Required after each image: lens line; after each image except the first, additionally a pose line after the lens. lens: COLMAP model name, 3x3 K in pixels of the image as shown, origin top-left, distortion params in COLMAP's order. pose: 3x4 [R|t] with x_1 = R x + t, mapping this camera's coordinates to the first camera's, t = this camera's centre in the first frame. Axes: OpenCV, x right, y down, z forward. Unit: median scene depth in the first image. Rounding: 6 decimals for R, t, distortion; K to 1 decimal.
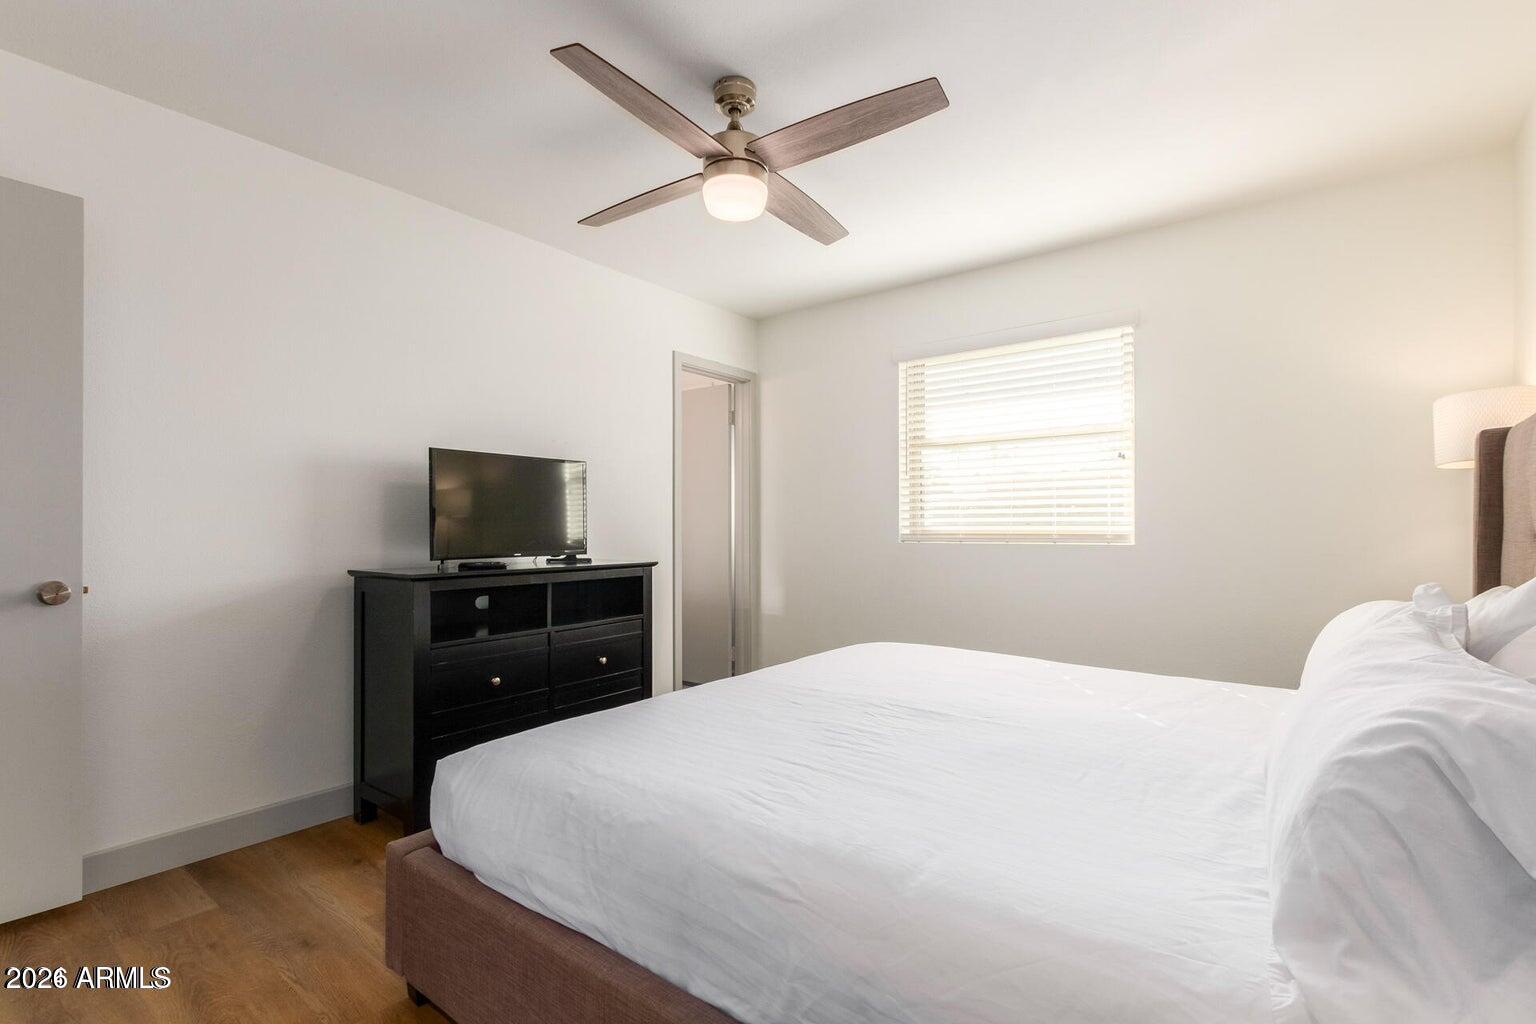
lens RADIAL K [[712.3, 0, 766.1], [0, 712.3, 518.9], [0, 0, 1]] dist [0.011300, -0.001586]
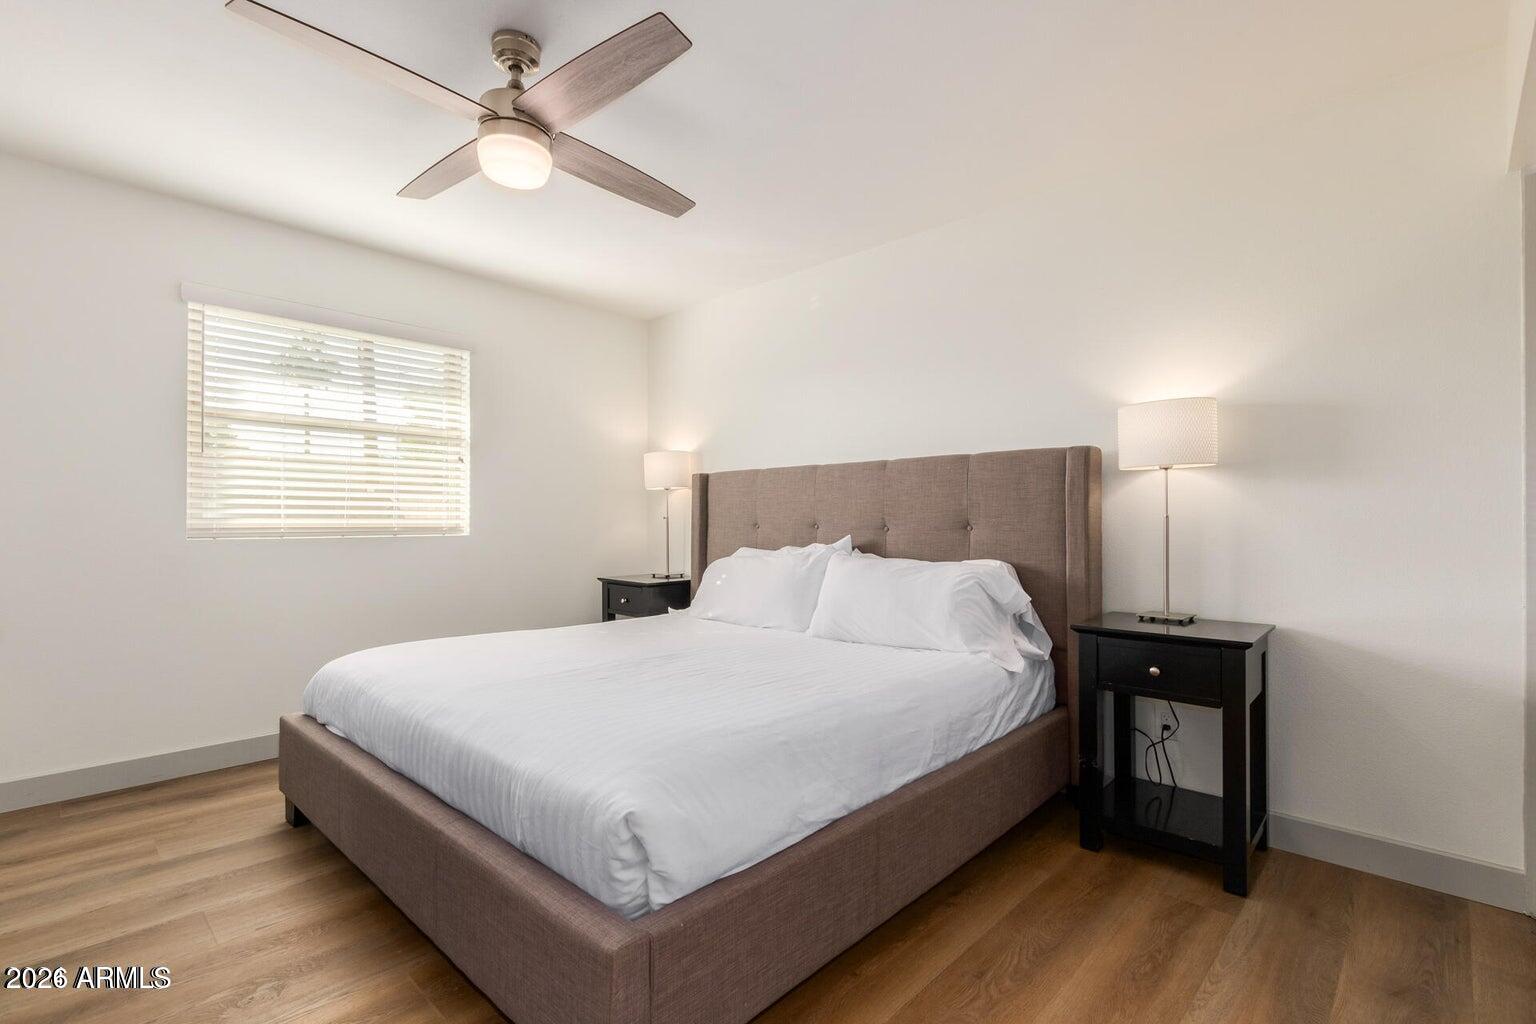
lens RADIAL K [[712.3, 0, 766.1], [0, 712.3, 518.9], [0, 0, 1]] dist [0.011300, -0.001586]
pose [[0.079305, 0.005704, 0.996834, -0.640918], [-0.013789, 0.999894, -0.004625, 0.007549], [-0.996755, -0.013378, 0.079375, 0.408521]]
